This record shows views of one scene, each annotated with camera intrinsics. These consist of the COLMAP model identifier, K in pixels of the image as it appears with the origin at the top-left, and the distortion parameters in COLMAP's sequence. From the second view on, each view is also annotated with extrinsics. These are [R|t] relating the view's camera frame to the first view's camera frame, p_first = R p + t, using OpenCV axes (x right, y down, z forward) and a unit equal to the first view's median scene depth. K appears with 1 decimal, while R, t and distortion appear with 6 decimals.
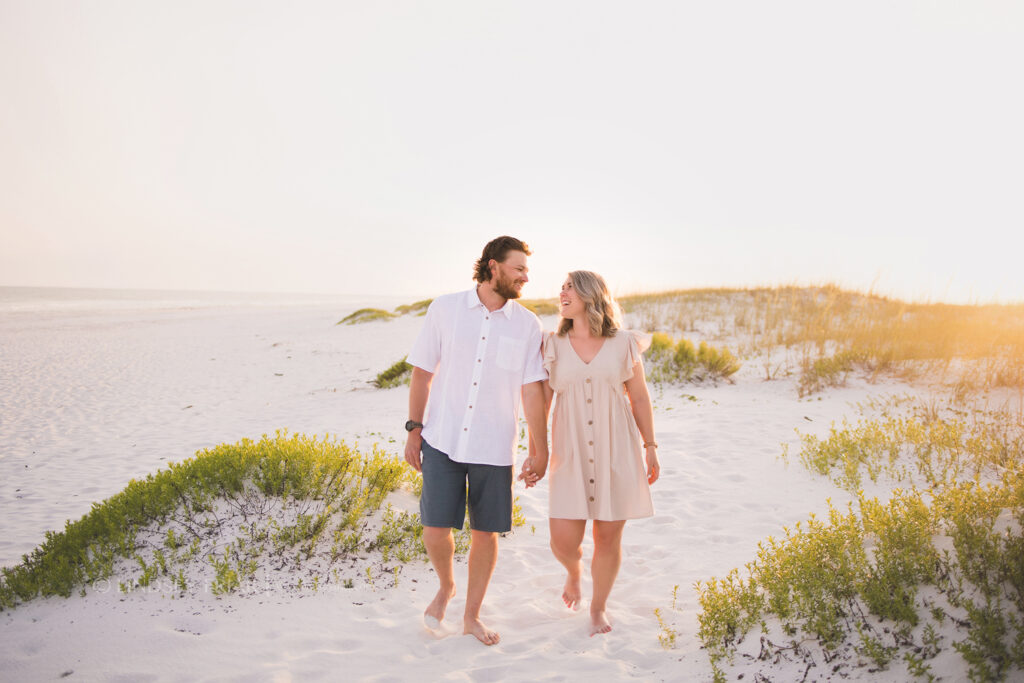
lens RADIAL K [[1025.4, 0, 522.4], [0, 1025.4, 343.0], [0, 0, 1]] dist [-0.088840, 0.000000]
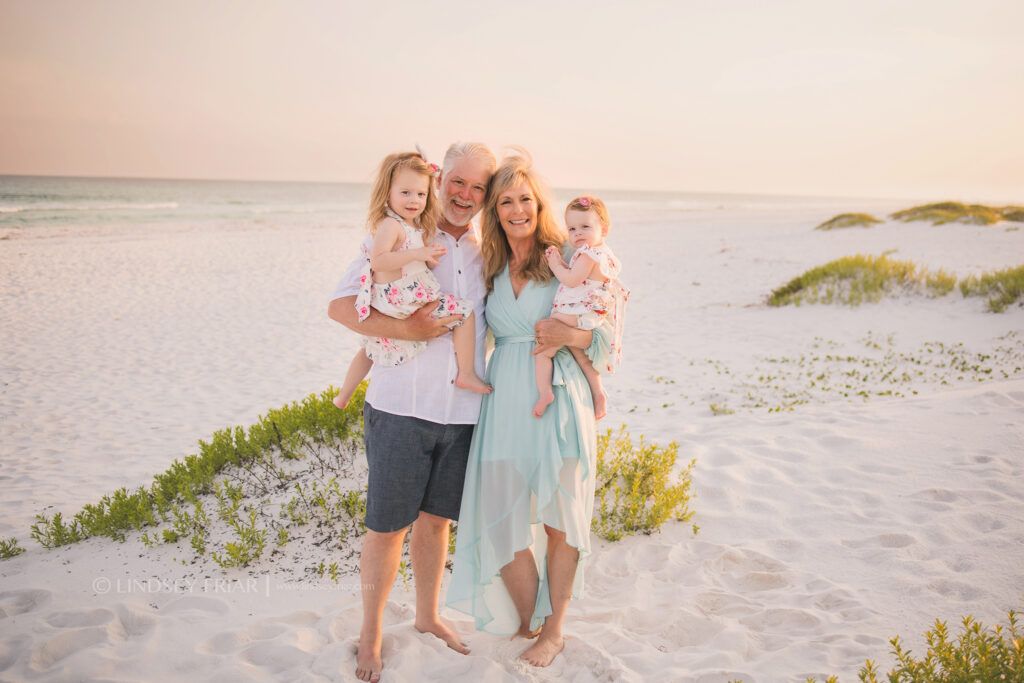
lens RADIAL K [[1025.4, 0, 510.4], [0, 1025.4, 339.2], [0, 0, 1]] dist [-0.088840, 0.000000]
pose [[0.877920, 0.065065, -0.474366, 0.085677], [-0.021468, 0.995077, 0.096755, -0.007997], [0.478326, -0.074759, 0.874994, 0.112424]]
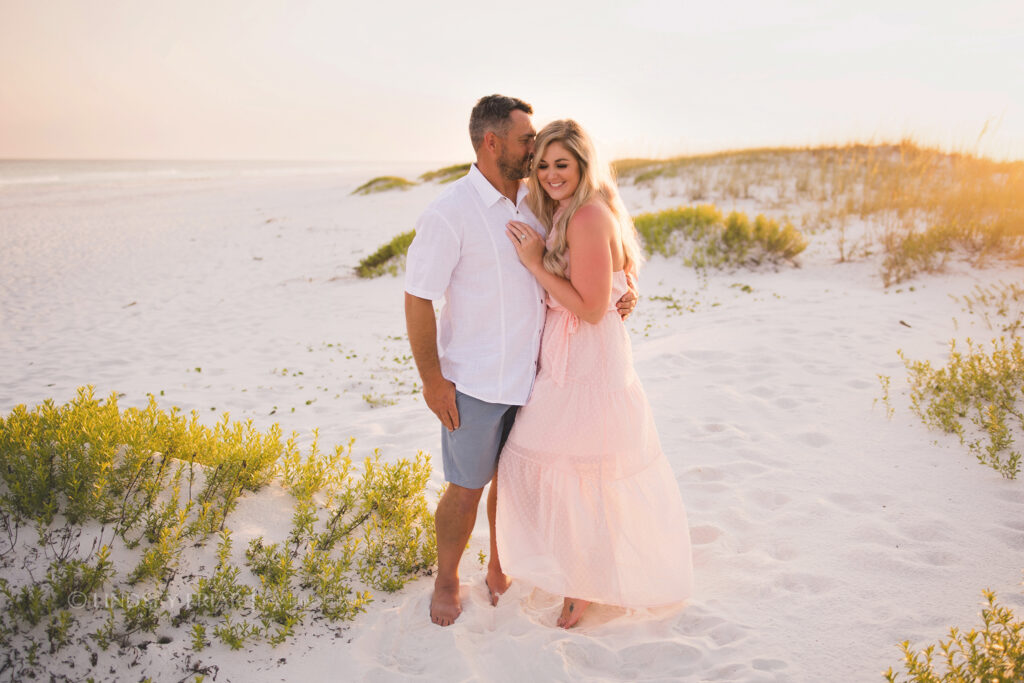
lens RADIAL K [[1085.5, 0, 512.2], [0, 1085.5, 338.0], [0, 0, 1]] dist [-0.057254, 0.000000]
pose [[0.998816, -0.009280, -0.047757, 0.022192], [0.014807, 0.993054, 0.116725, -0.007481], [0.046342, -0.117294, 0.992015, 0.141286]]
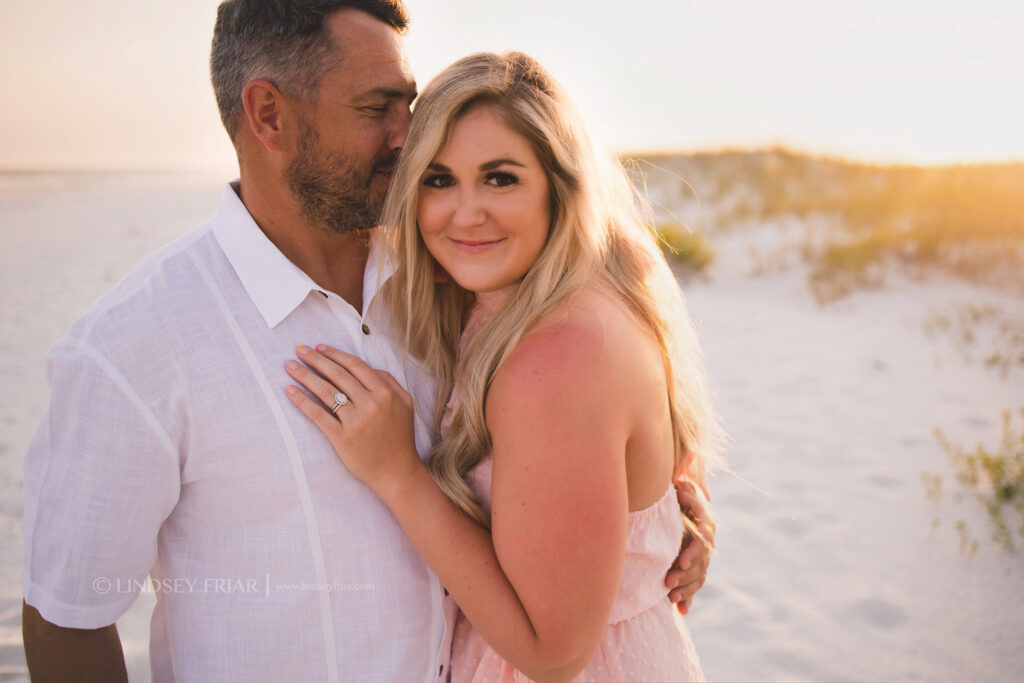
lens RADIAL K [[1025.4, 0, 508.5], [0, 1025.4, 339.8], [0, 0, 1]] dist [-0.088840, 0.000000]
pose [[0.997910, -0.036928, 0.053031, 0.019139], [0.030183, 0.991972, 0.122802, -0.014181], [-0.057140, -0.120945, 0.991013, 0.286968]]
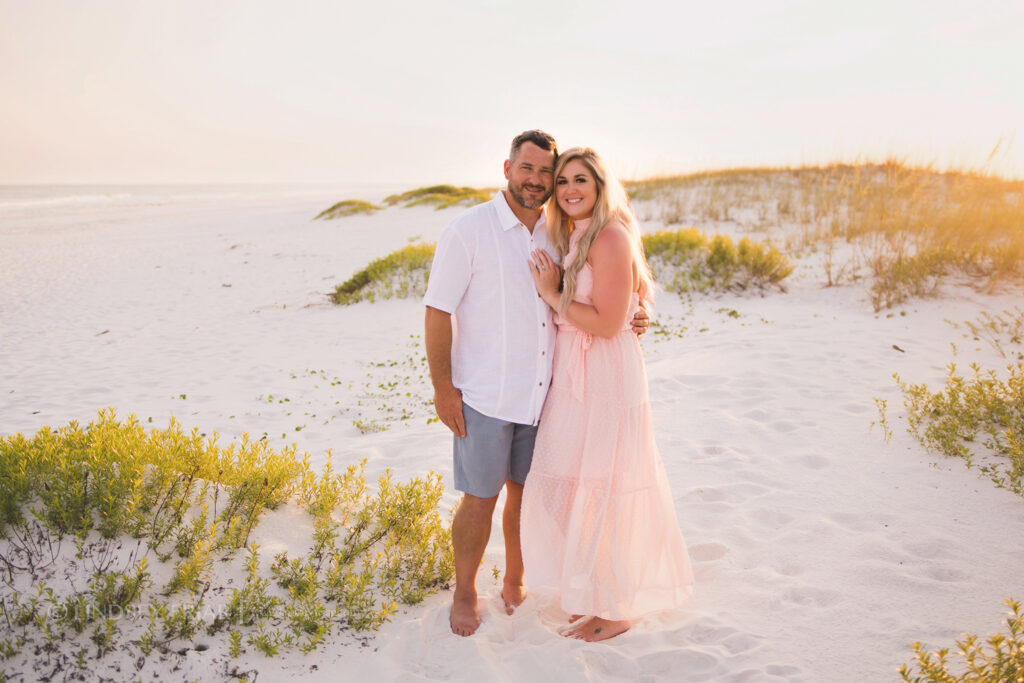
lens RADIAL K [[1126.9, 0, 446.6], [0, 1126.9, 380.5], [0, 0, 1]] dist [-0.059621, 0.000000]
pose [[0.997098, -0.011014, -0.075334, 0.012407], [0.020602, 0.991597, 0.127712, -0.007819], [0.073295, -0.128894, 0.988946, 0.124617]]
